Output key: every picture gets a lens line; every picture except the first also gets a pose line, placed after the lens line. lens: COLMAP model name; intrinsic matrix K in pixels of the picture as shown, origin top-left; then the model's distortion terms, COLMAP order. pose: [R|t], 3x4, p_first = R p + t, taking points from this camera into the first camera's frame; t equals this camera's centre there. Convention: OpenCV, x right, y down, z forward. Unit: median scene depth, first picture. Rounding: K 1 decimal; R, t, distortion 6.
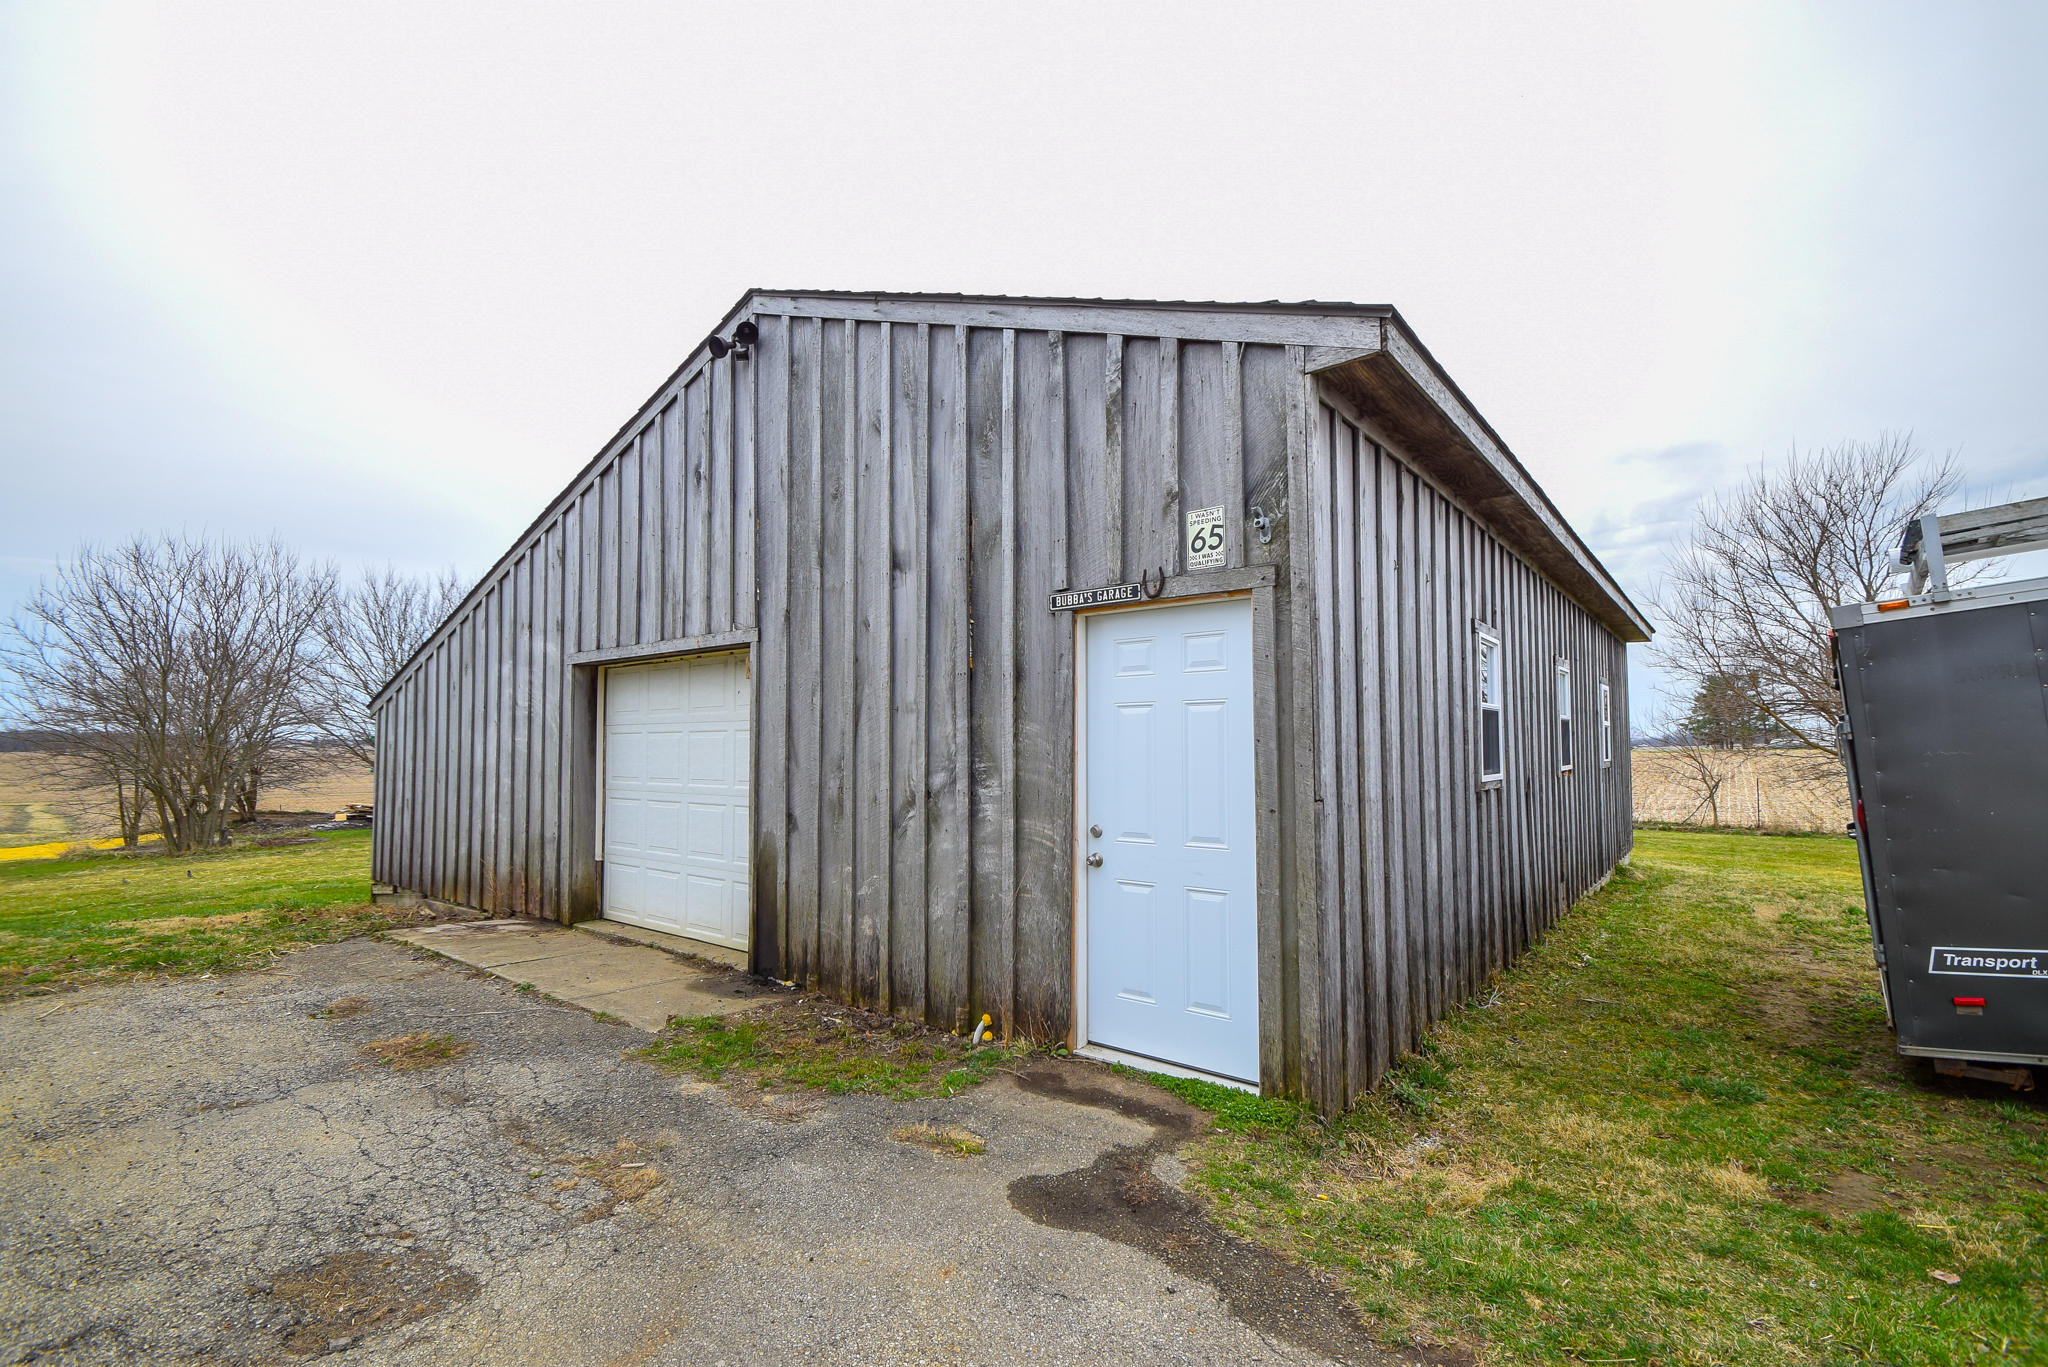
lens RADIAL K [[891.1, 0, 1026.6], [0, 891.1, 714.2], [0, 0, 1]] dist [0.022077, -0.022548]
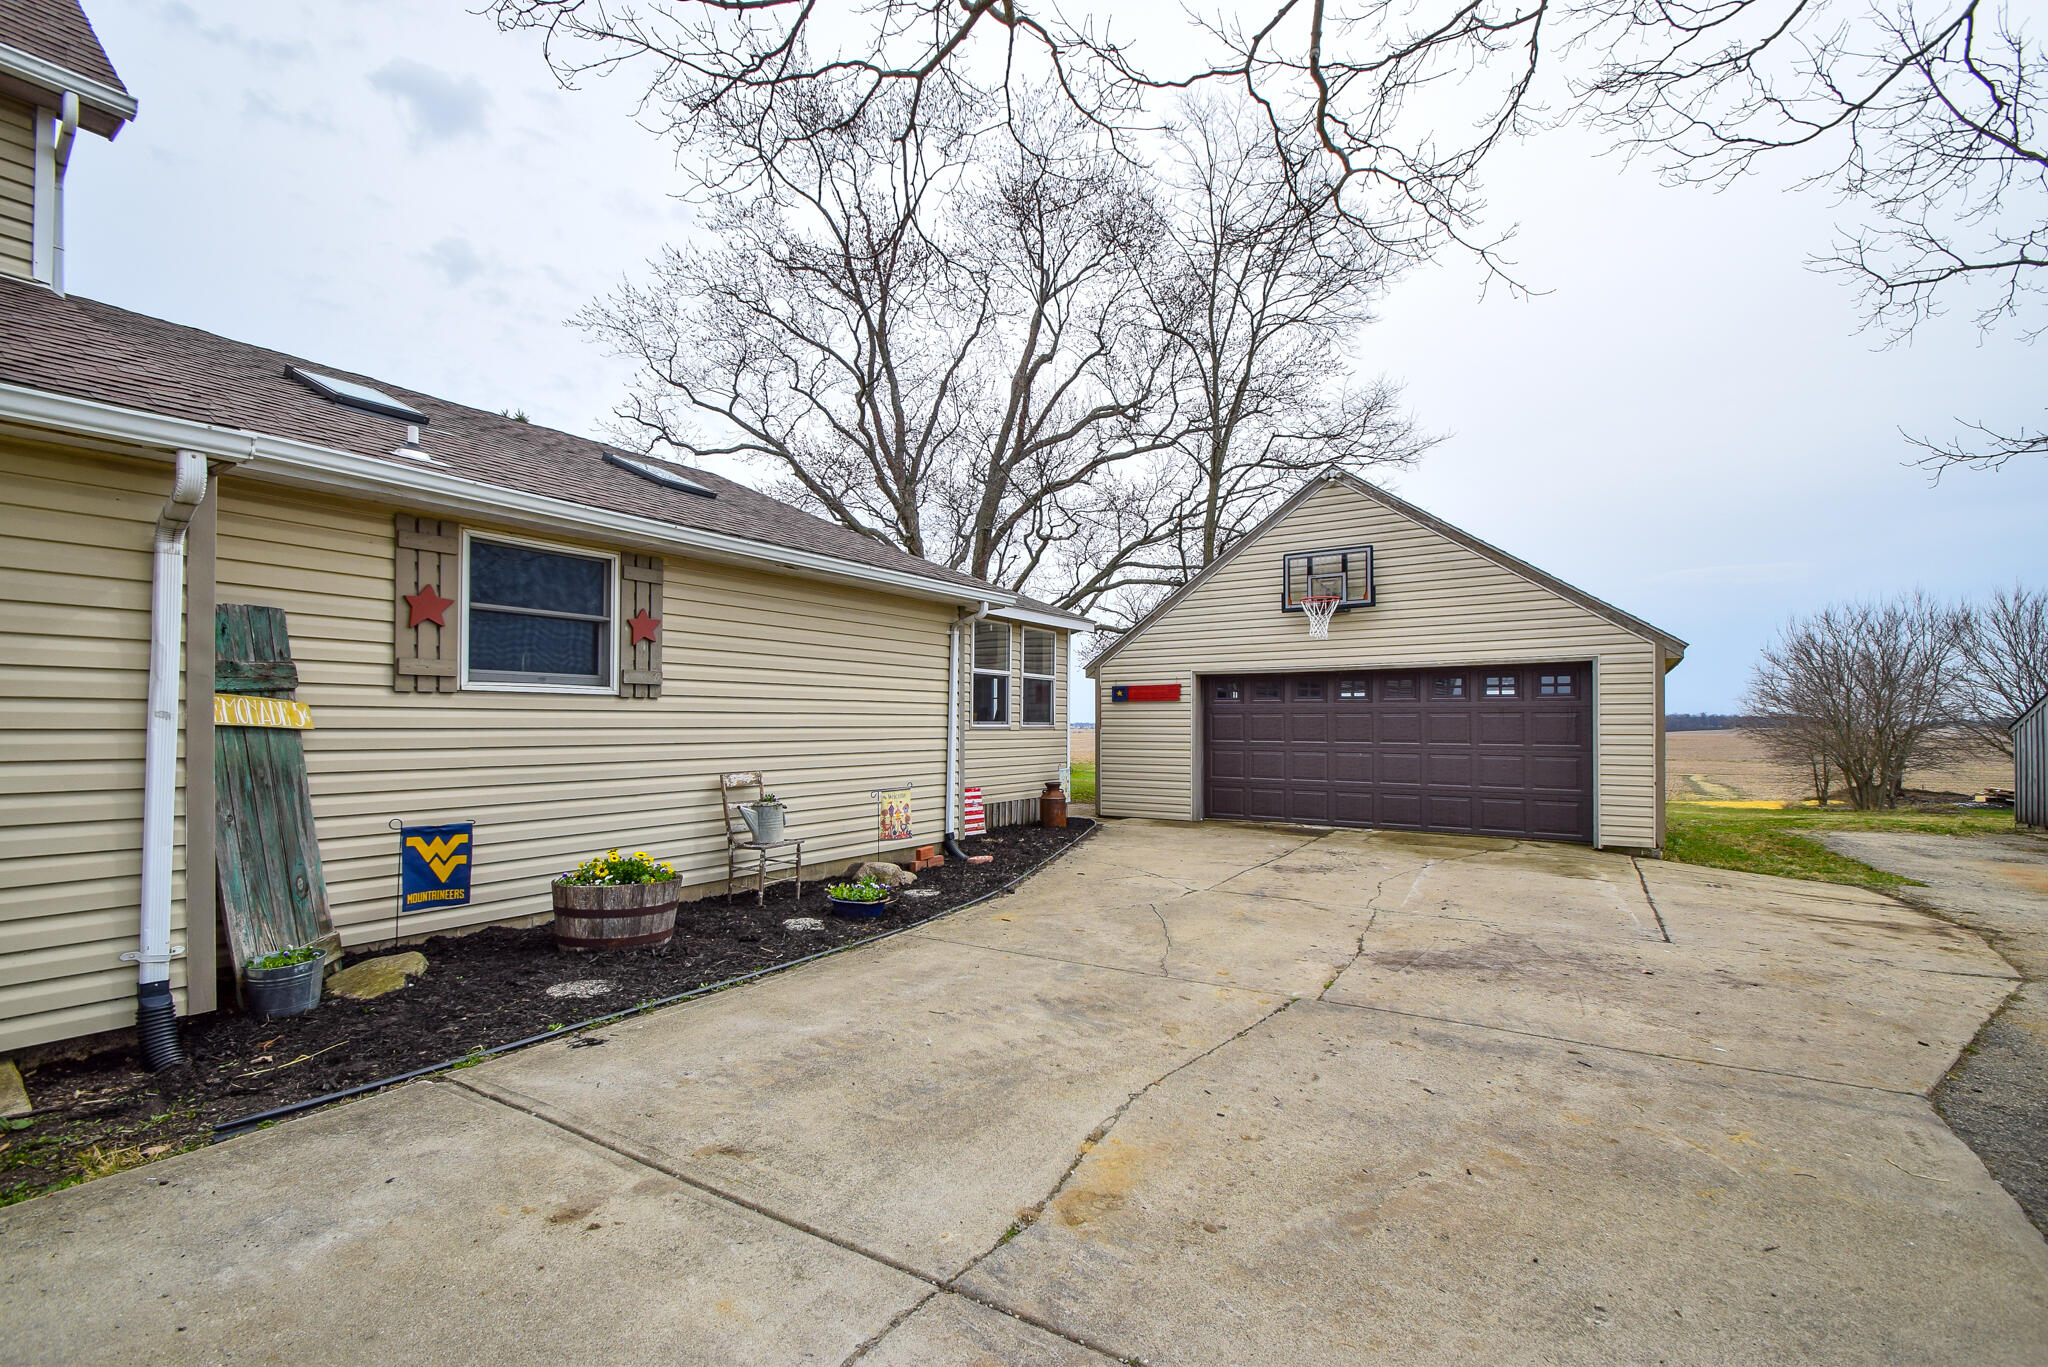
lens RADIAL K [[912.0, 0, 1025.5], [0, 912.0, 708.6], [0, 0, 1]] dist [-0.019797, 0.000011]
pose [[0.106054, -0.020460, -0.994150, 1.760261], [0.035980, 0.999213, -0.016726, -0.184741], [0.993709, -0.033996, 0.106706, -2.424264]]
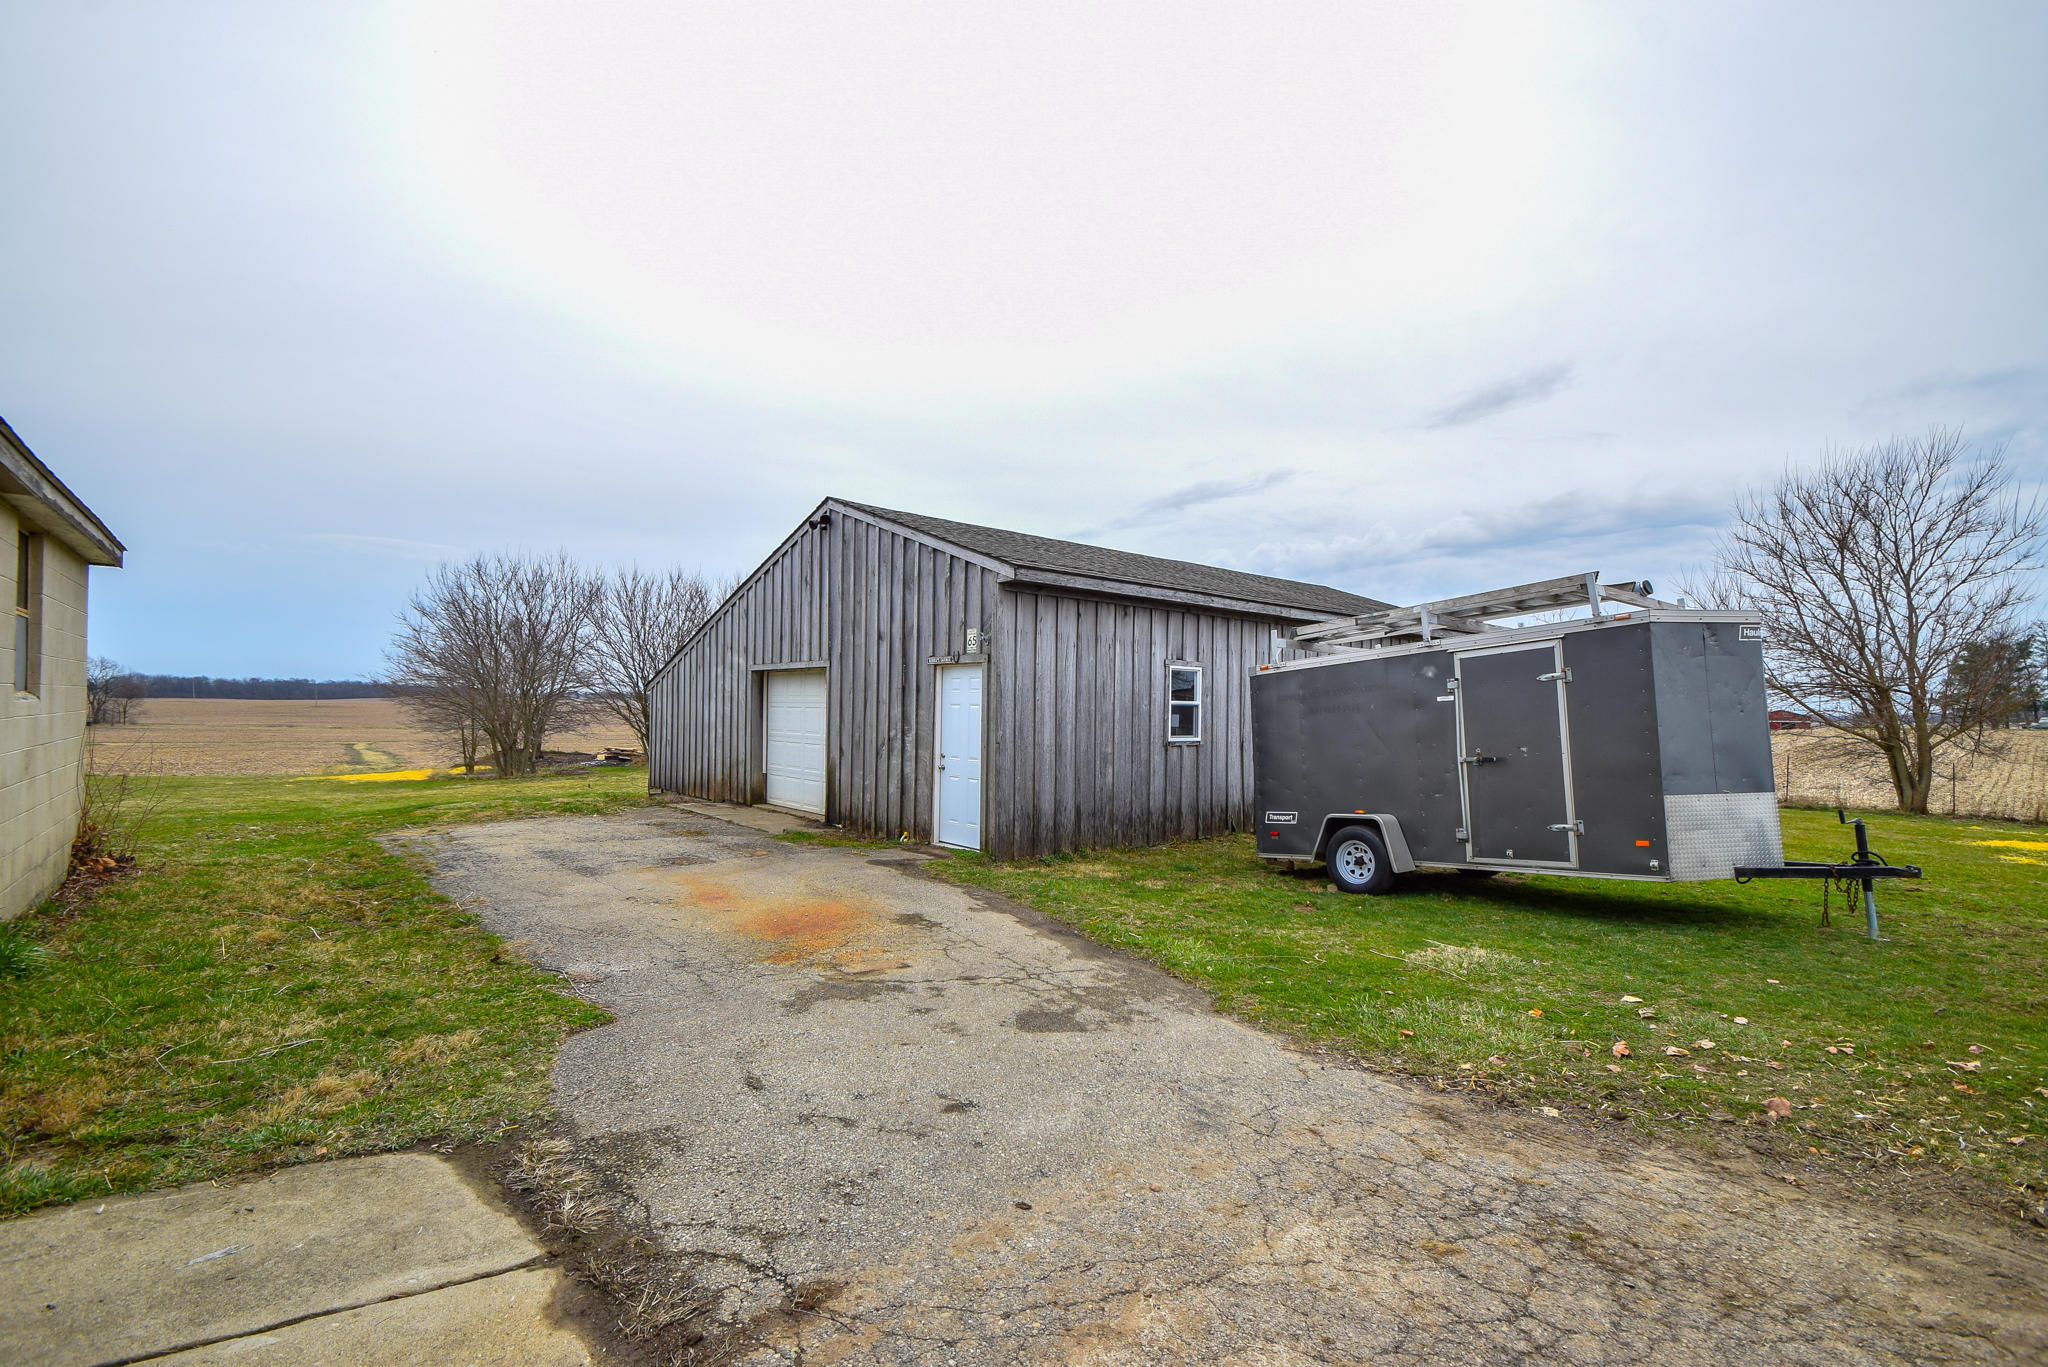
lens RADIAL K [[891.1, 0, 1026.6], [0, 891.1, 714.2], [0, 0, 1]] dist [0.022077, -0.022548]
pose [[0.981401, 0.018974, -0.191029, 0.602028], [-0.010878, 0.999001, 0.043343, -0.070606], [0.191660, -0.040459, 0.980627, -1.053838]]
